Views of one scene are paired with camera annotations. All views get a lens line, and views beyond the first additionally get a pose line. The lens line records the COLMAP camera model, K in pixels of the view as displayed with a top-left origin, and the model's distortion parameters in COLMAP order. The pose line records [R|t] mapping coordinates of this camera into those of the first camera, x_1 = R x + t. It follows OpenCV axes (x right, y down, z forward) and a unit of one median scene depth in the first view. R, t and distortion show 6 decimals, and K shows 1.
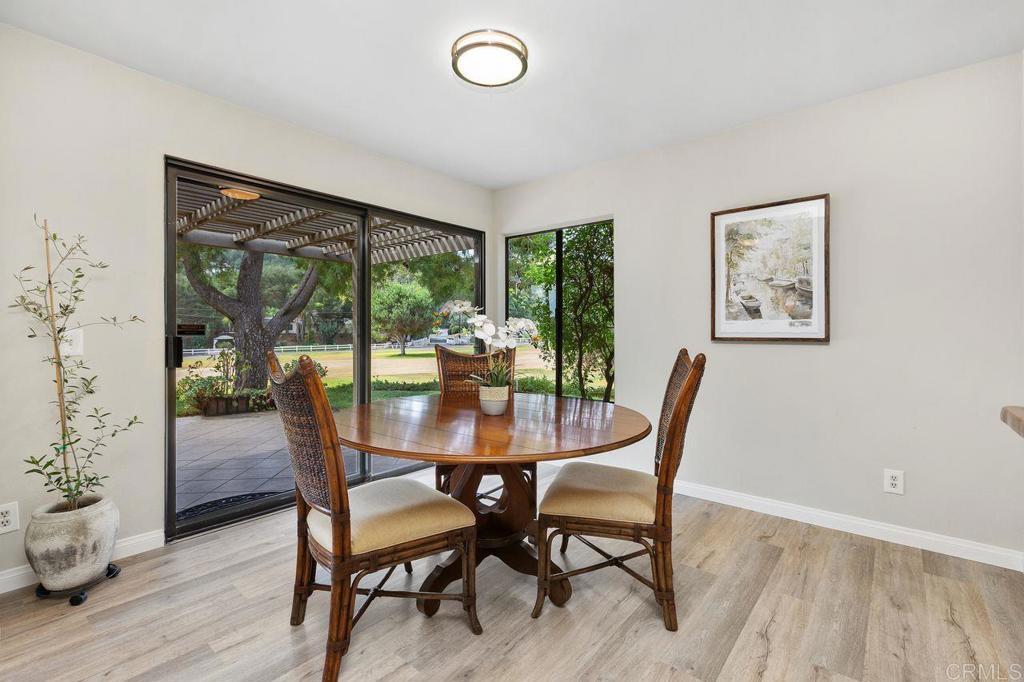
lens RADIAL K [[455.3, 0, 511.2], [0, 455.3, 334.6], [0, 0, 1]] dist [-0.001266, 0.000187]
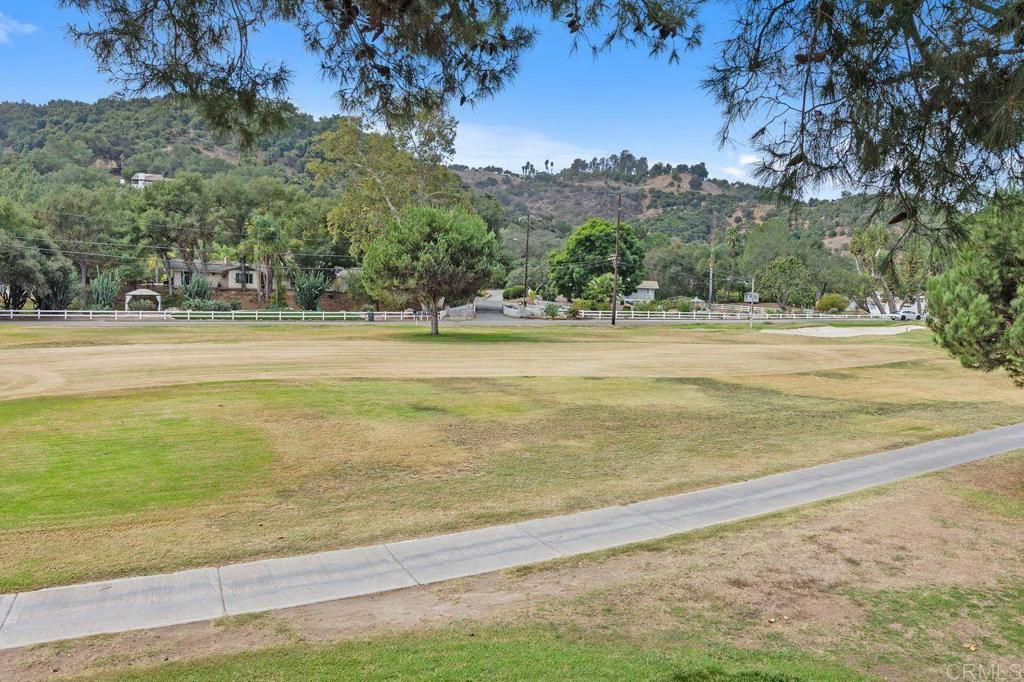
lens RADIAL K [[725.6, 0, 515.7], [0, 725.6, 331.9], [0, 0, 1]] dist [-0.000896, -0.001768]
pose [[0.993288, 0.039888, -0.108576, -1.042018], [-0.035063, 0.998326, 0.045994, -0.088728], [0.110229, -0.041878, 0.993024, 3.130477]]
